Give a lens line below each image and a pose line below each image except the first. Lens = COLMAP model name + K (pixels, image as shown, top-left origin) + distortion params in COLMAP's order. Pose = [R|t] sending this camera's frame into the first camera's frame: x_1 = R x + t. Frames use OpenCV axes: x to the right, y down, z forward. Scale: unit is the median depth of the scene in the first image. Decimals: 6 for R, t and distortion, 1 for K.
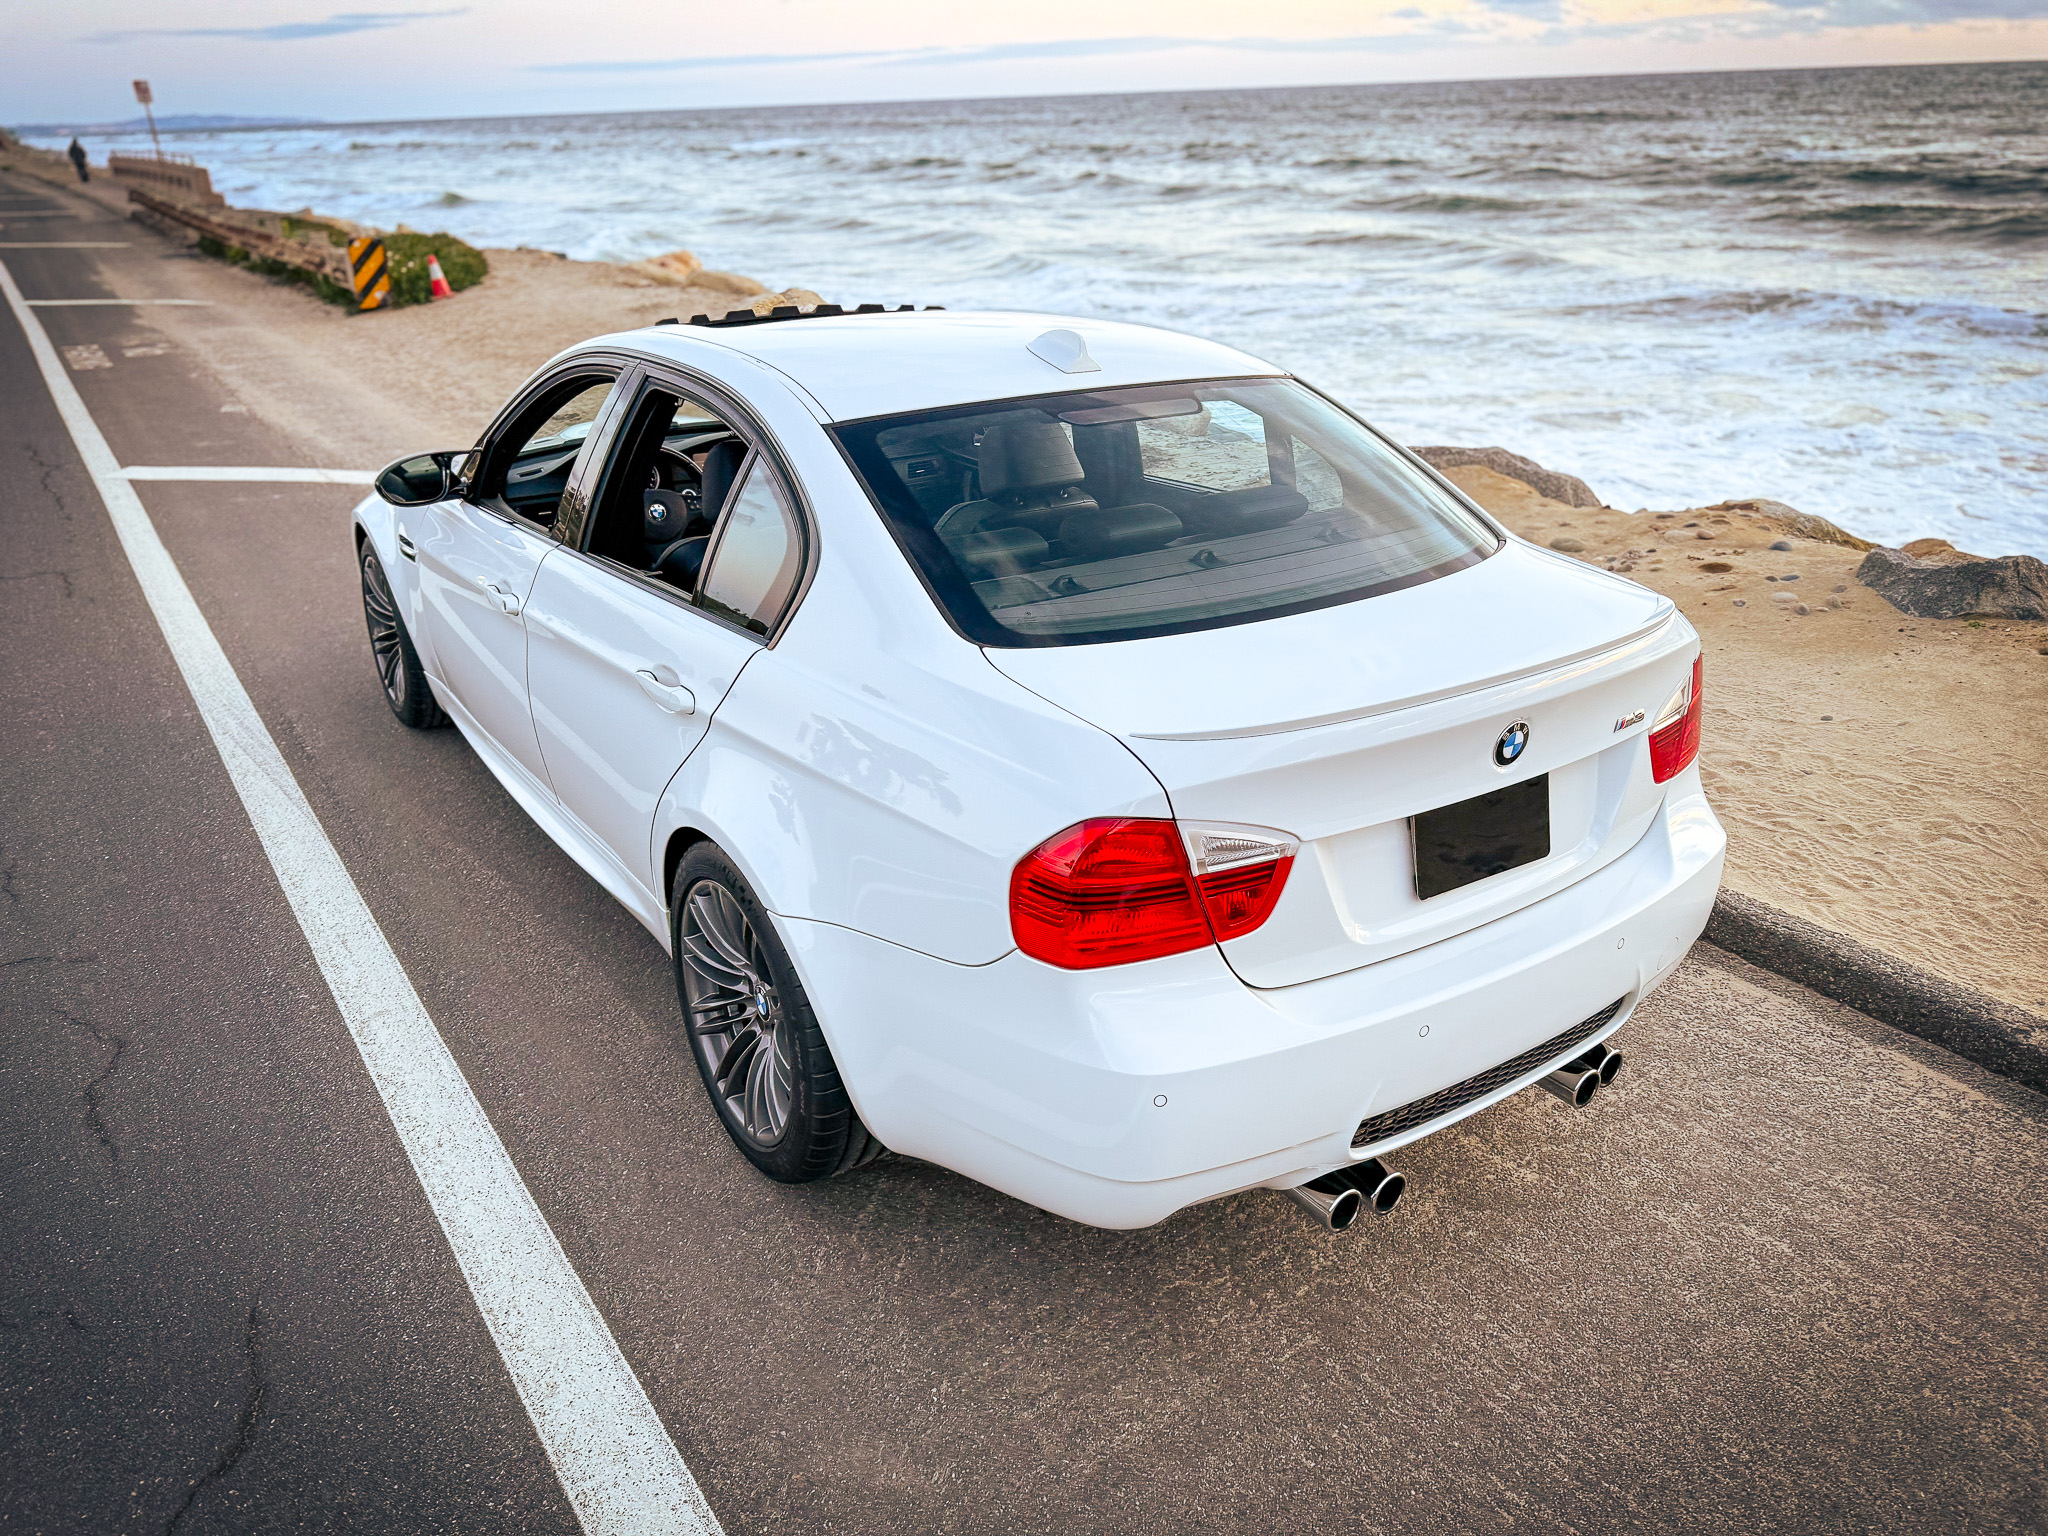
lens RADIAL K [[1514.6, 0, 1035.7], [0, 1514.6, 813.3], [0, 0, 1]] dist [0.018238, -0.029948]
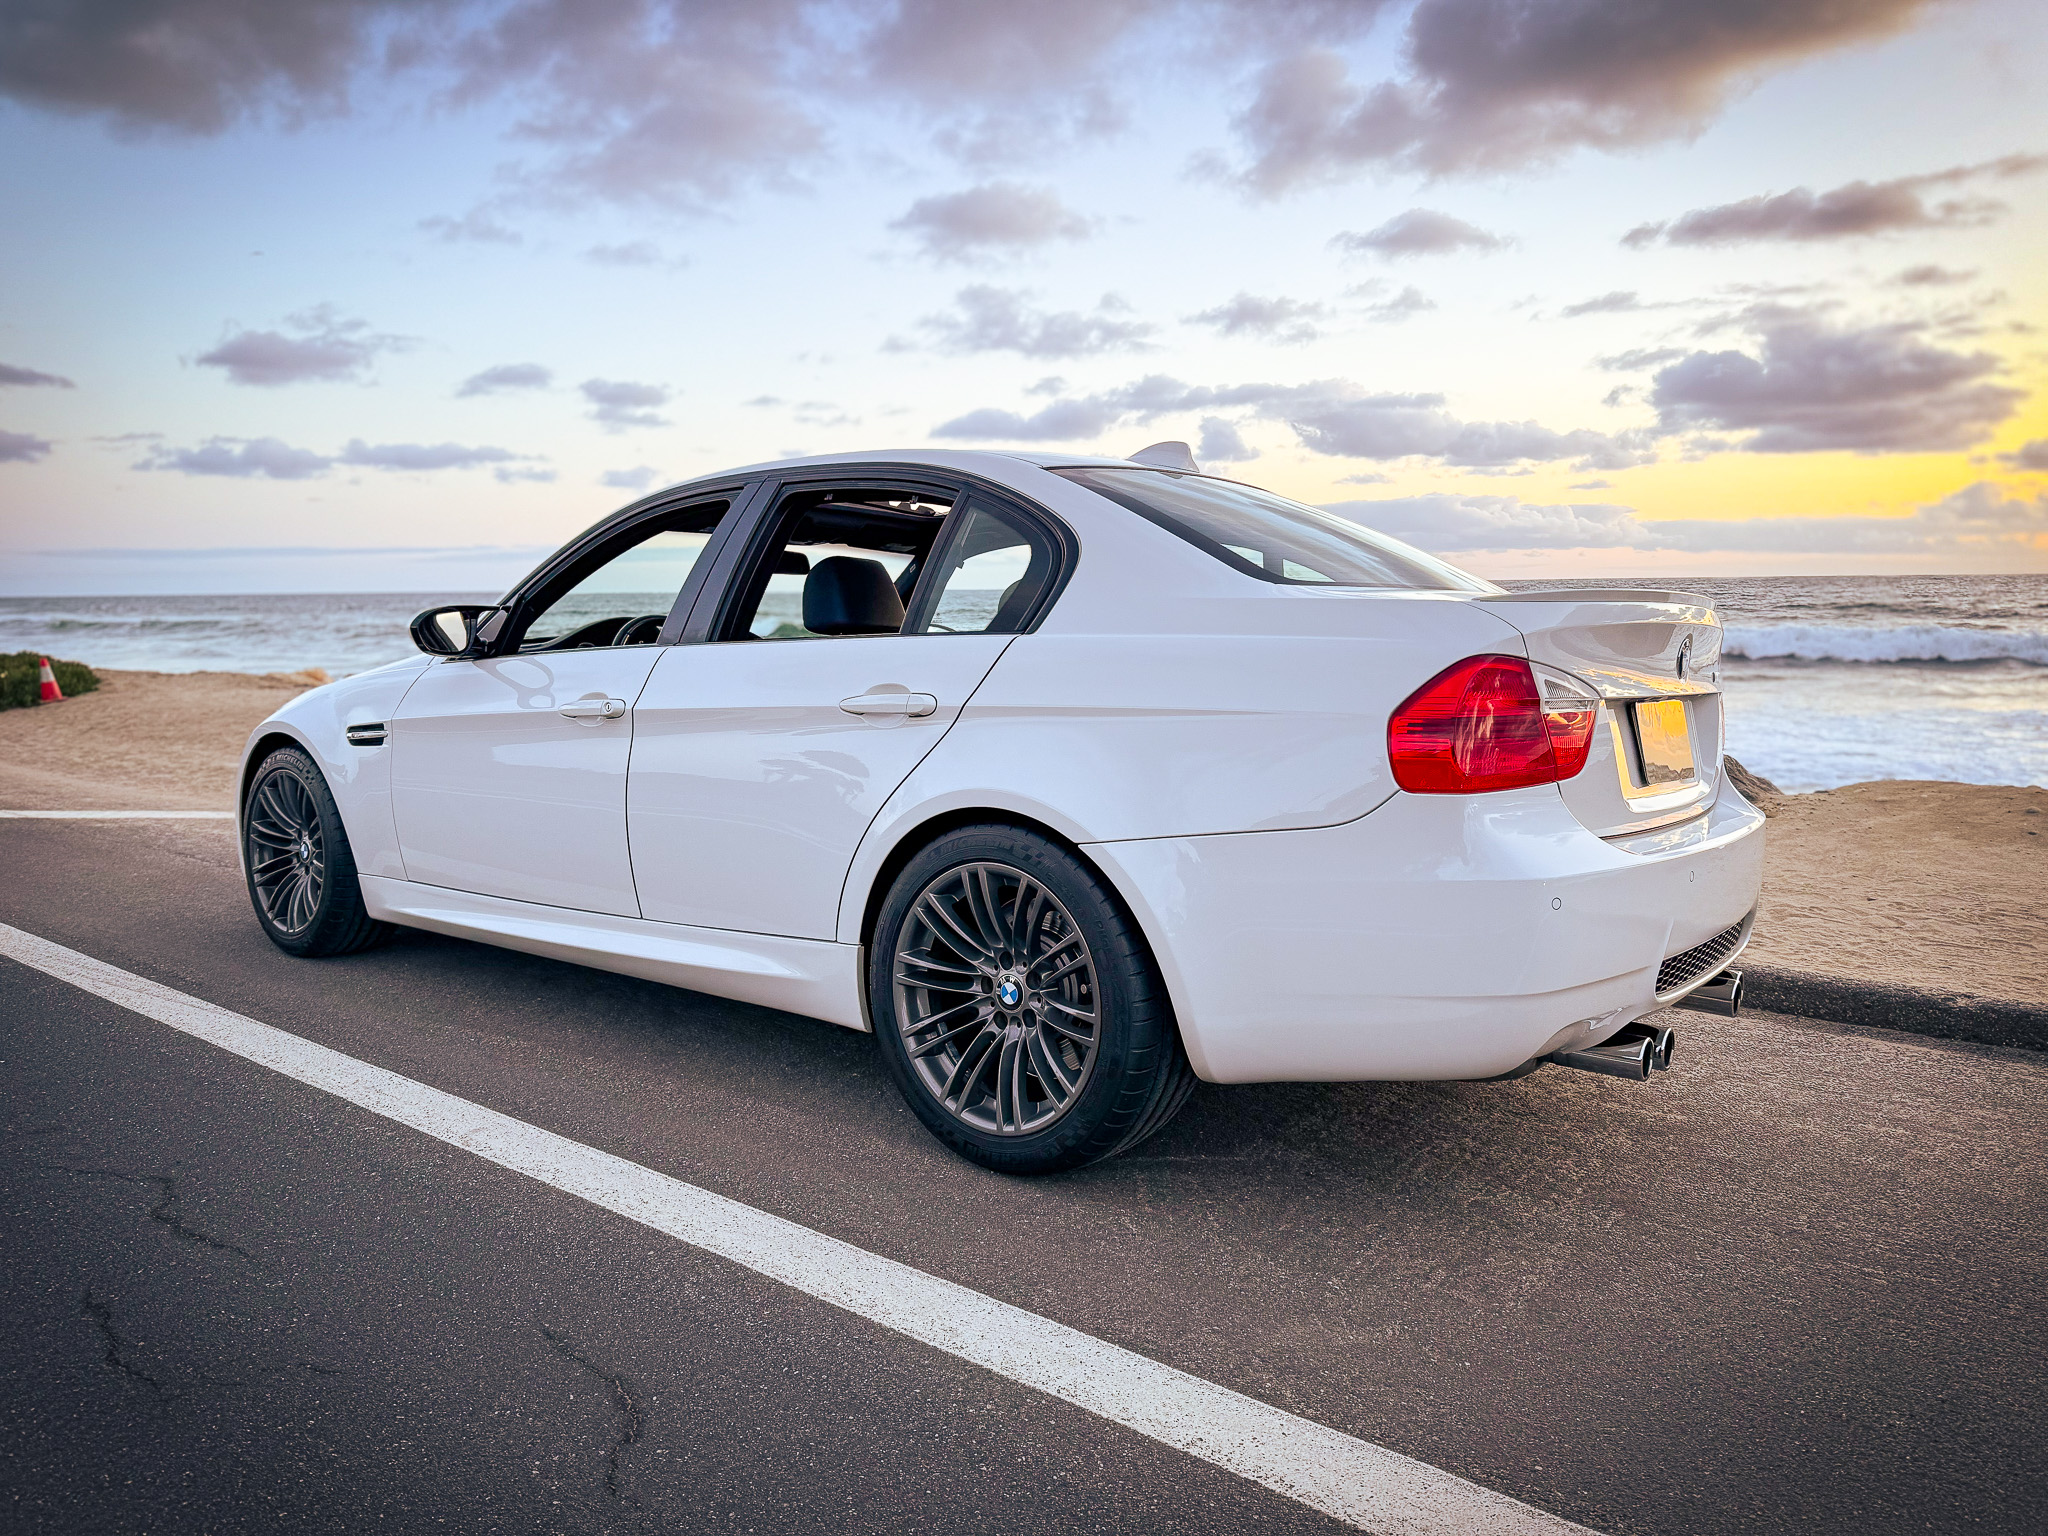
lens RADIAL K [[1521.9, 0, 1039.1], [0, 1521.9, 786.4], [0, 0, 1]] dist [0.031819, -0.051601]
pose [[0.952905, -0.016717, 0.302809, -0.419216], [0.115132, 0.943670, -0.310211, 0.279681], [-0.280566, 0.330464, 0.901153, 0.039775]]
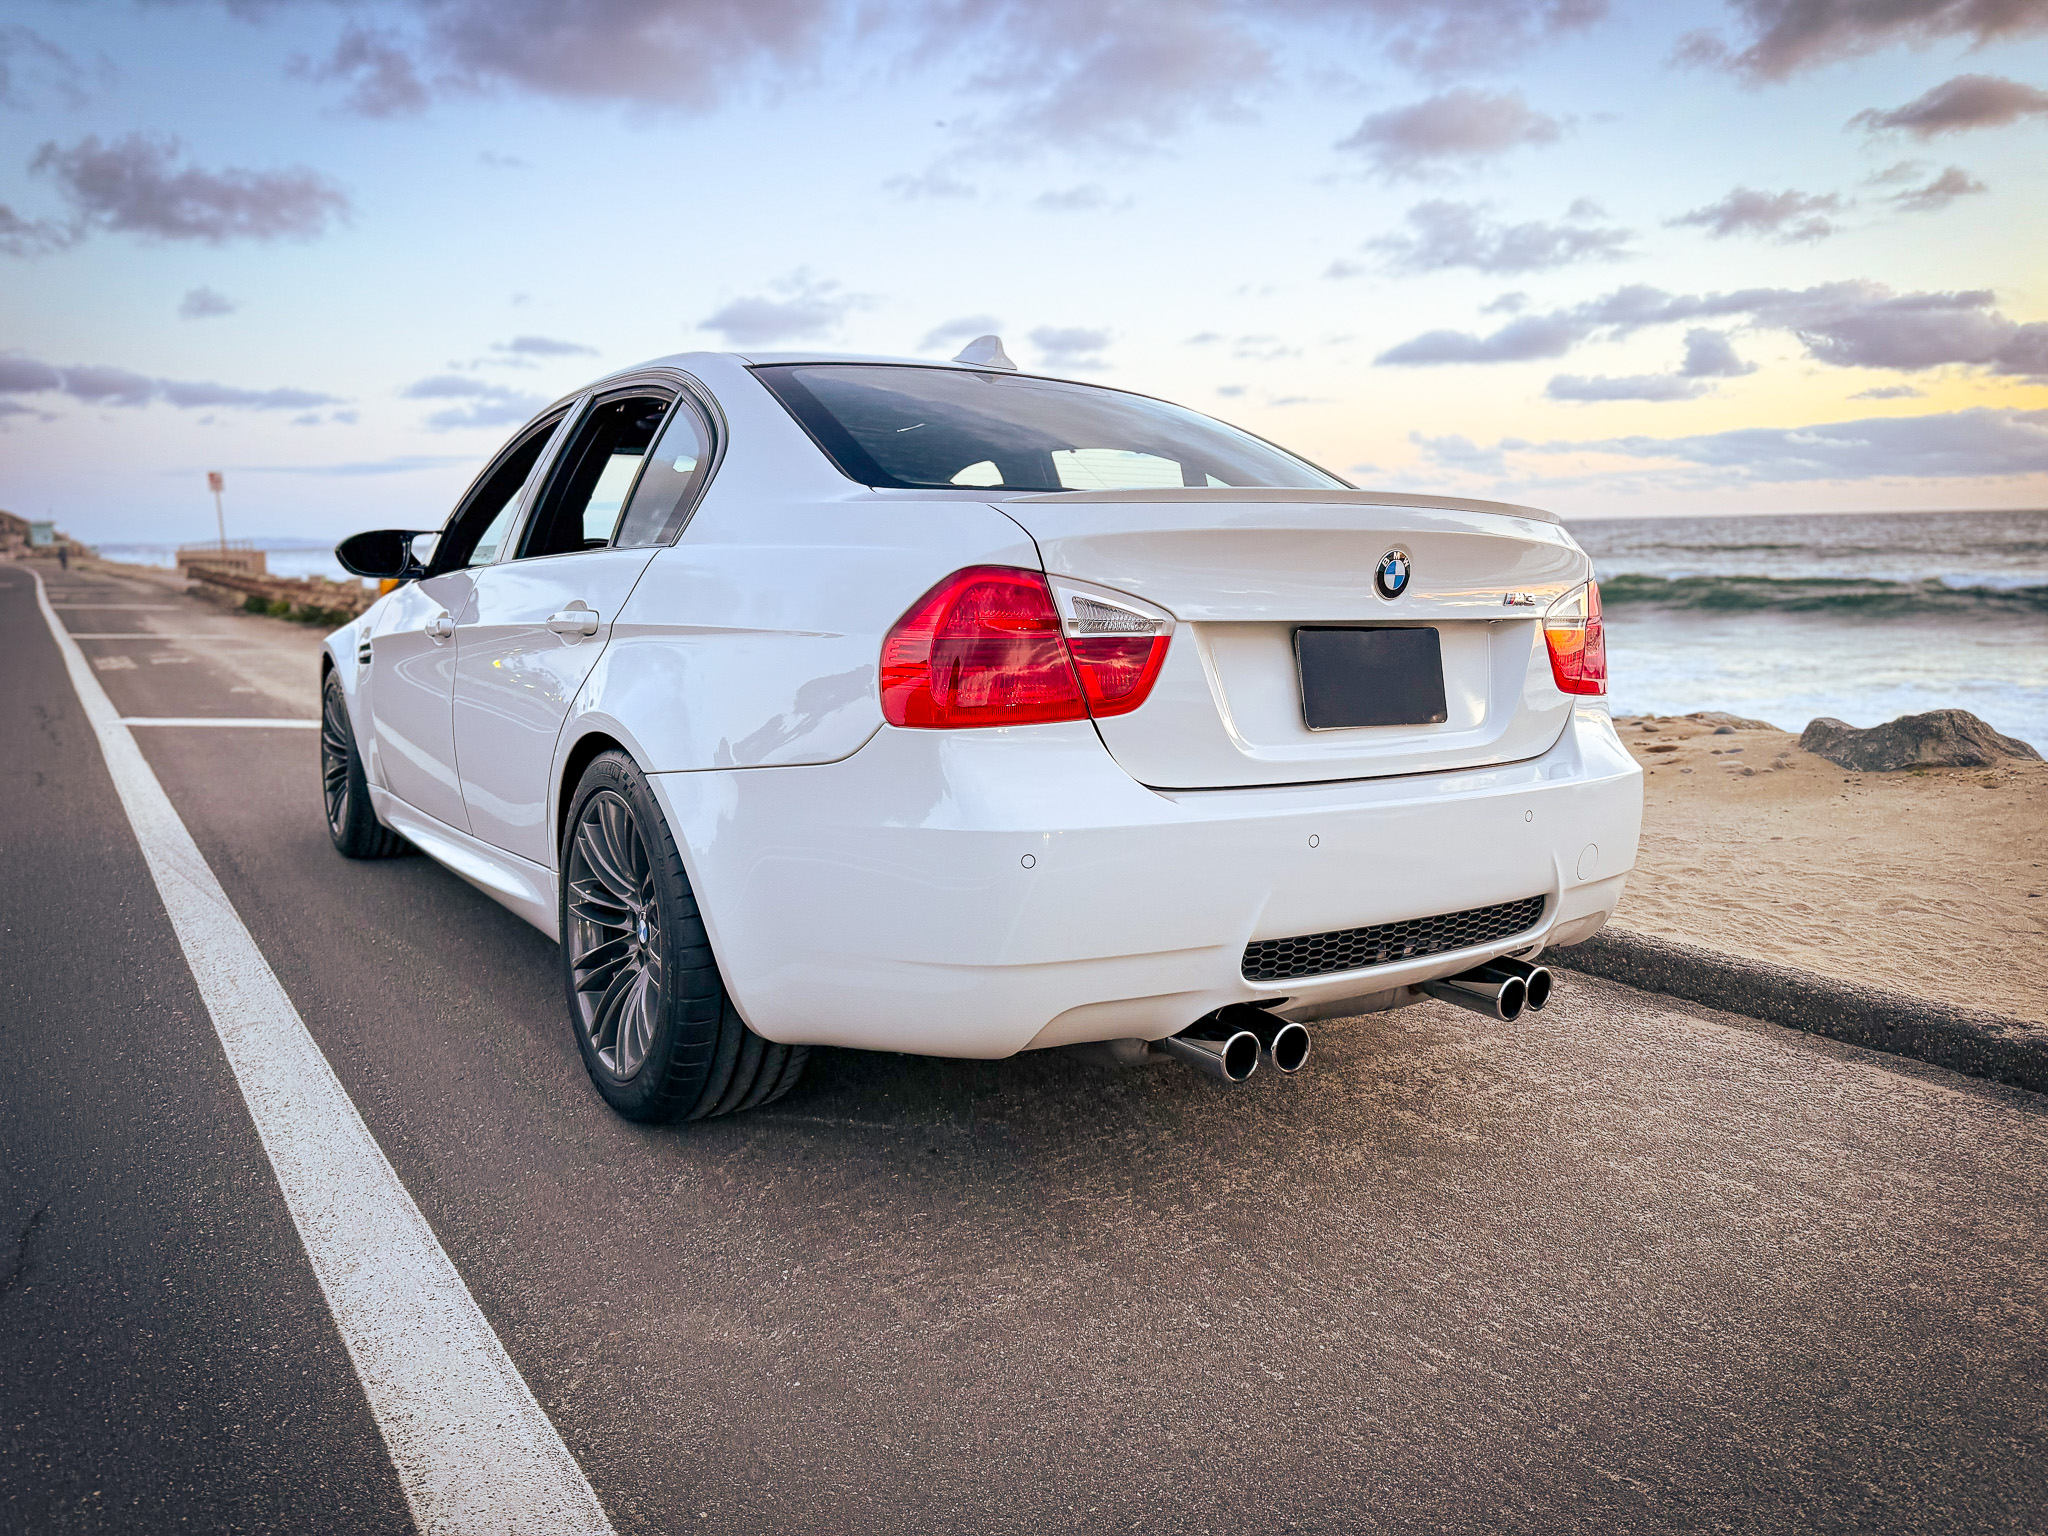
lens RADIAL K [[1521.9, 0, 1039.1], [0, 1521.9, 786.4], [0, 0, 1]] dist [0.031819, -0.051601]
pose [[0.999917, 0.012523, -0.003104, 0.061446], [-0.012885, 0.957123, -0.289396, 0.282003], [-0.000653, 0.289412, 0.957204, 0.053497]]
